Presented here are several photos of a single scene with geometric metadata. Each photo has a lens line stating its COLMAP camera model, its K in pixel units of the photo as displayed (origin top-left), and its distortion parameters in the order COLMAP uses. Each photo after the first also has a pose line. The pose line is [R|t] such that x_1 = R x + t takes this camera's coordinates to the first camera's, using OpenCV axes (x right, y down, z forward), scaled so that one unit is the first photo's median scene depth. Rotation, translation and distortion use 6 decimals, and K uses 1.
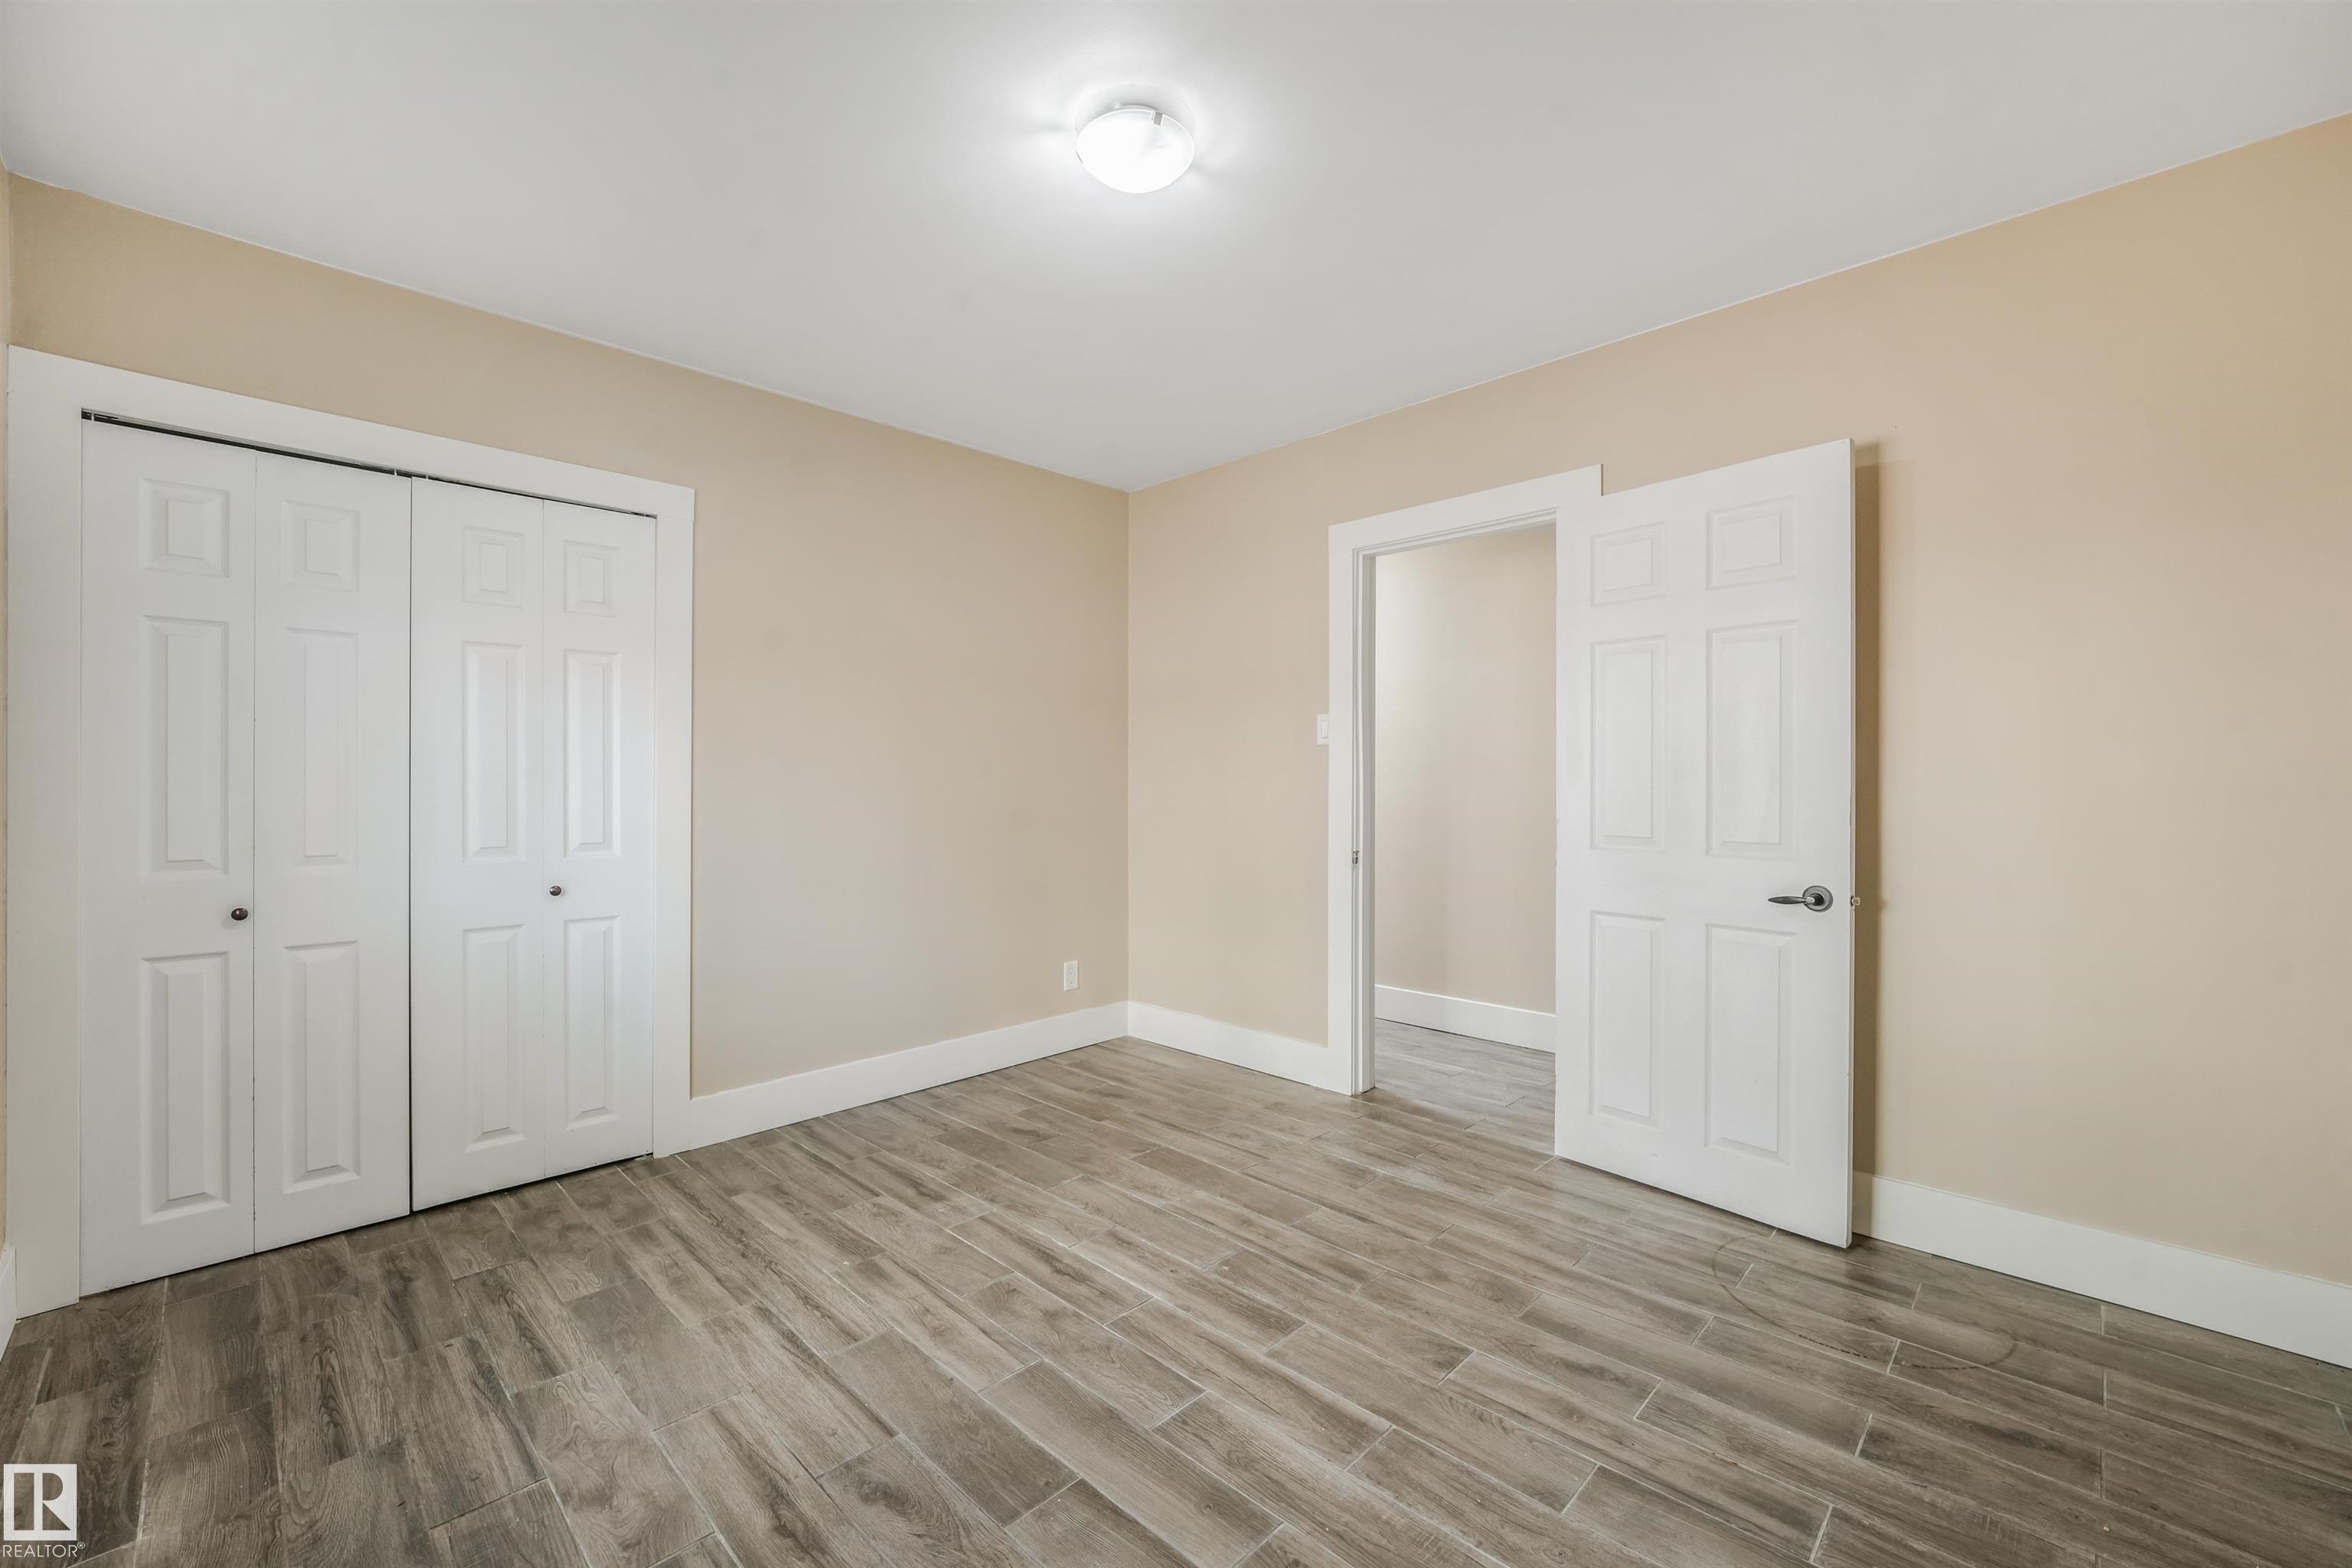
lens RADIAL K [[969.7, 0, 1182.2], [0, 969.7, 808.2], [0, 0, 1]] dist [-0.009149, 0.000631]
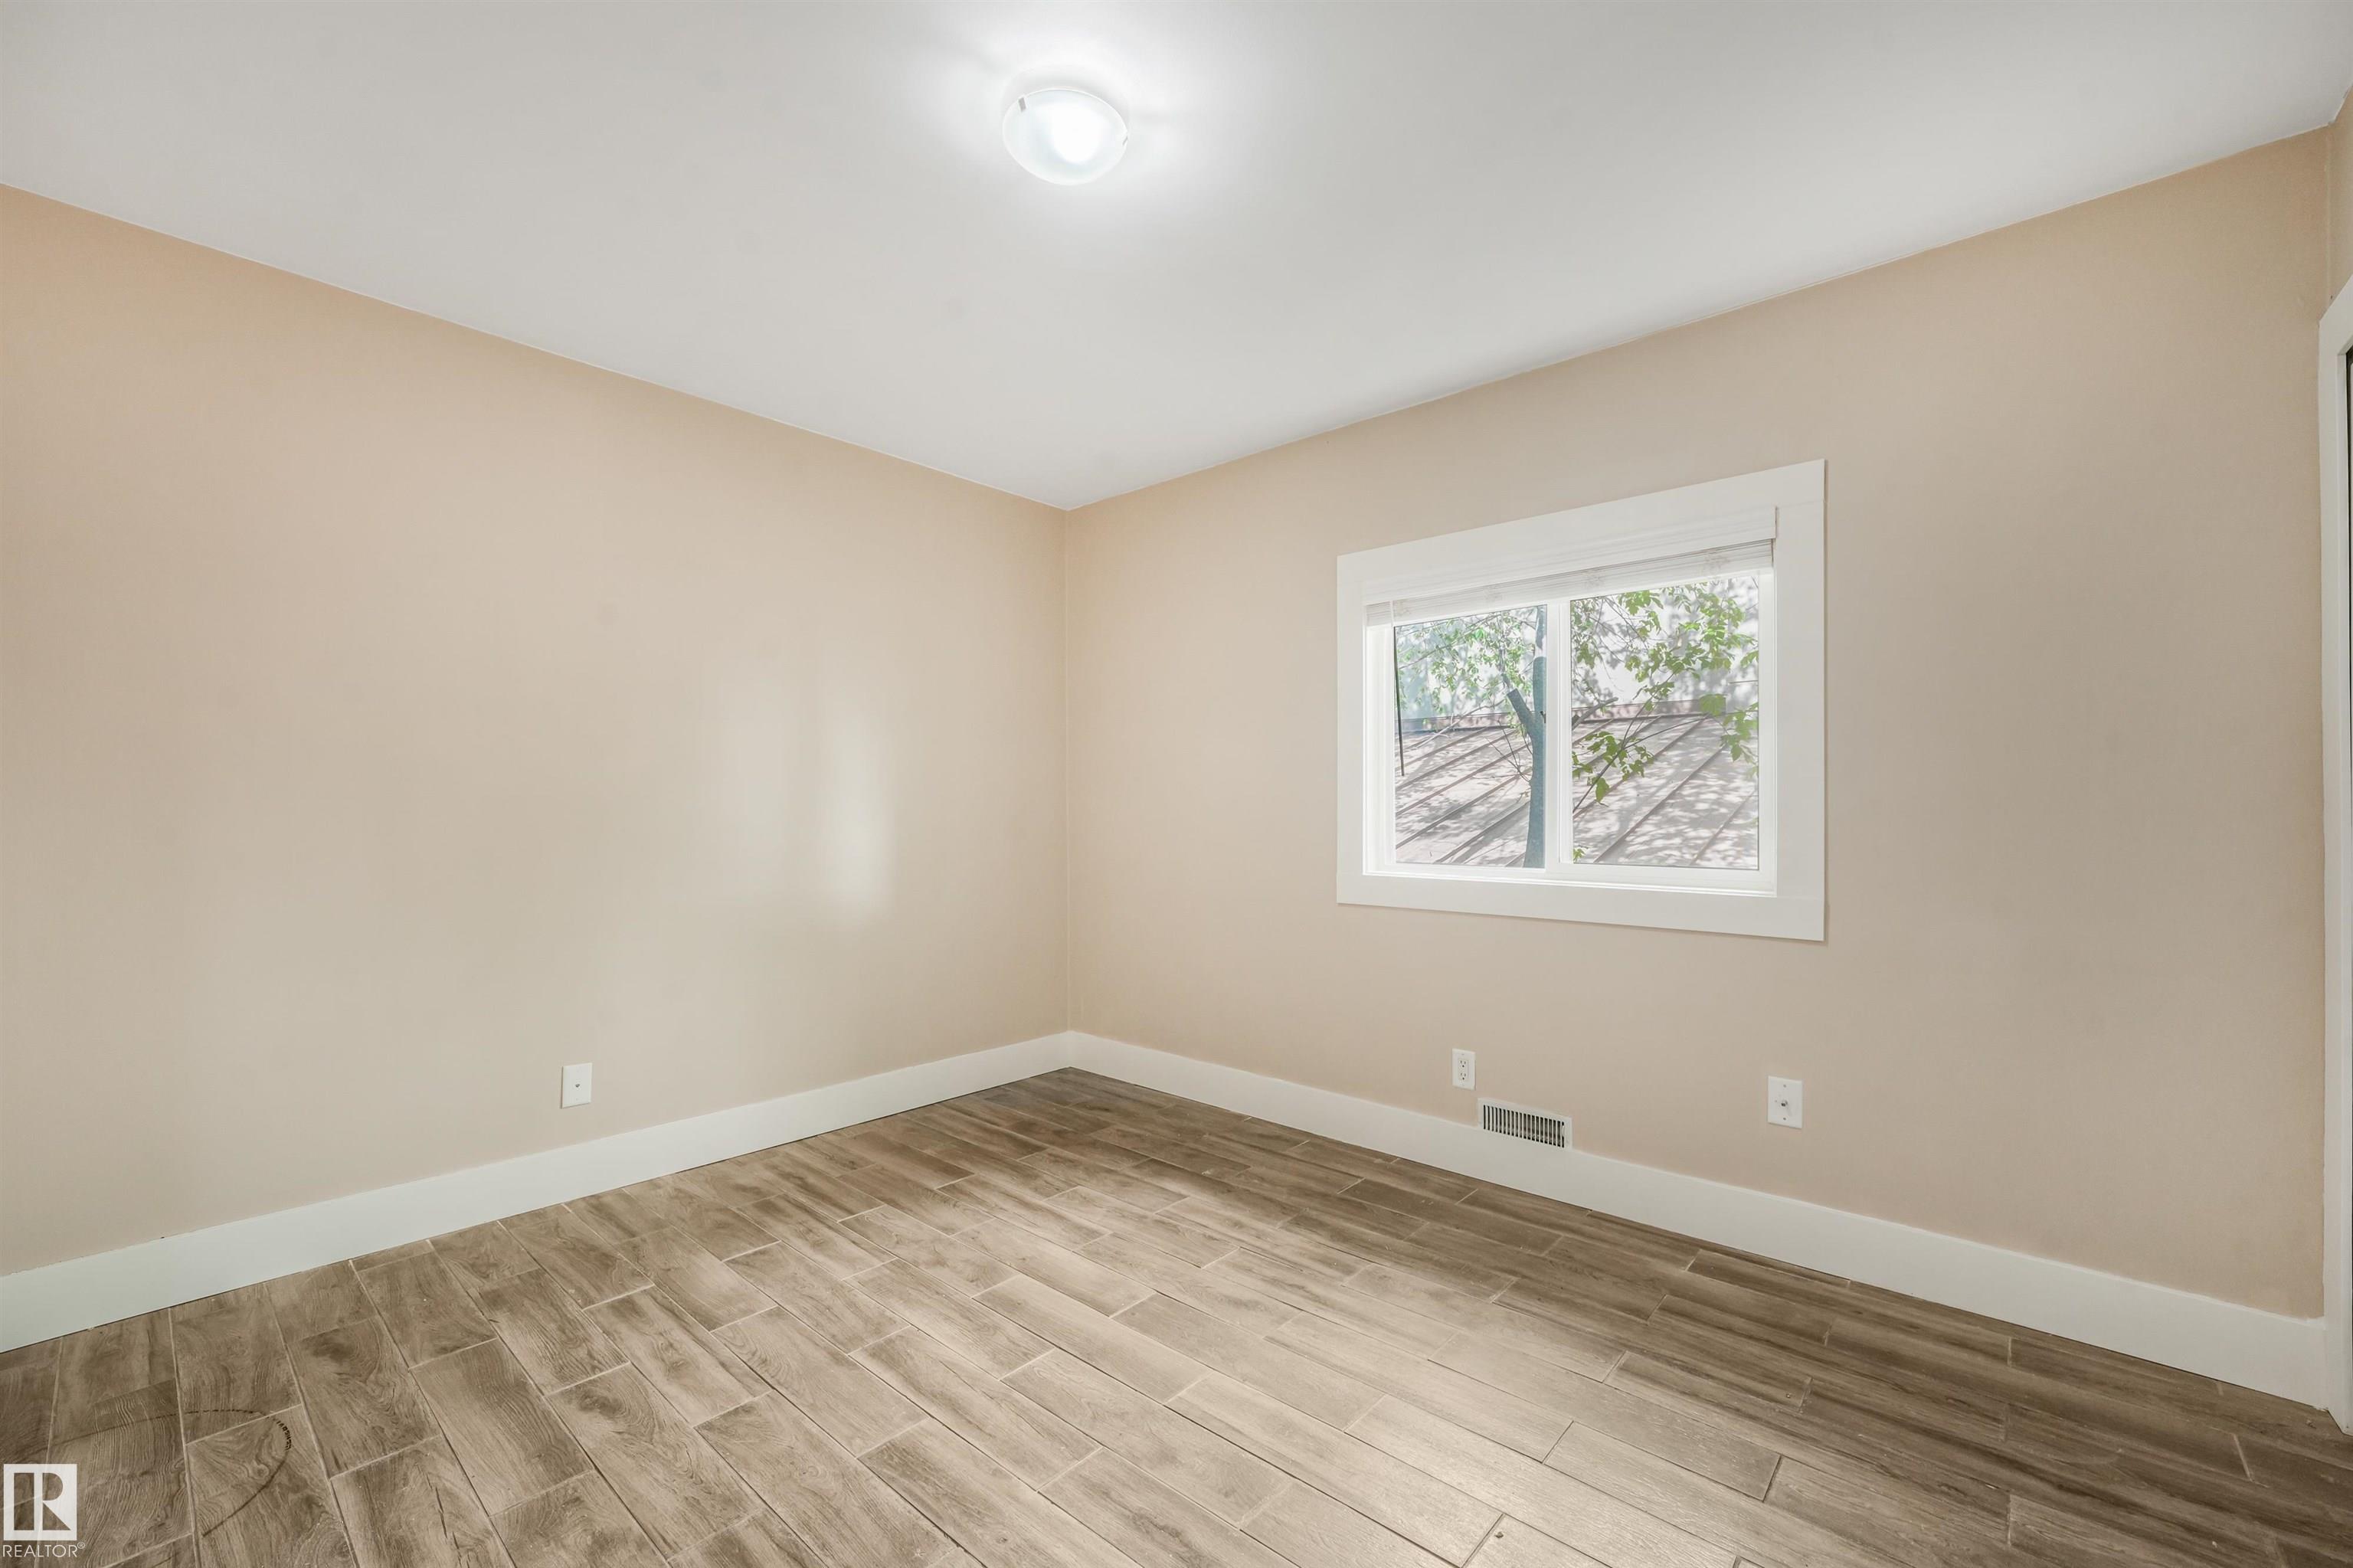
lens RADIAL K [[970.2, 0, 1182.7], [0, 970.2, 808.2], [0, 0, 1]] dist [-0.009149, 0.000631]
pose [[-0.998901, 0.000009, -0.046879, -0.123385], [-0.001286, 0.999618, 0.027601, -0.052573], [0.046861, 0.027631, -0.998519, 2.003817]]
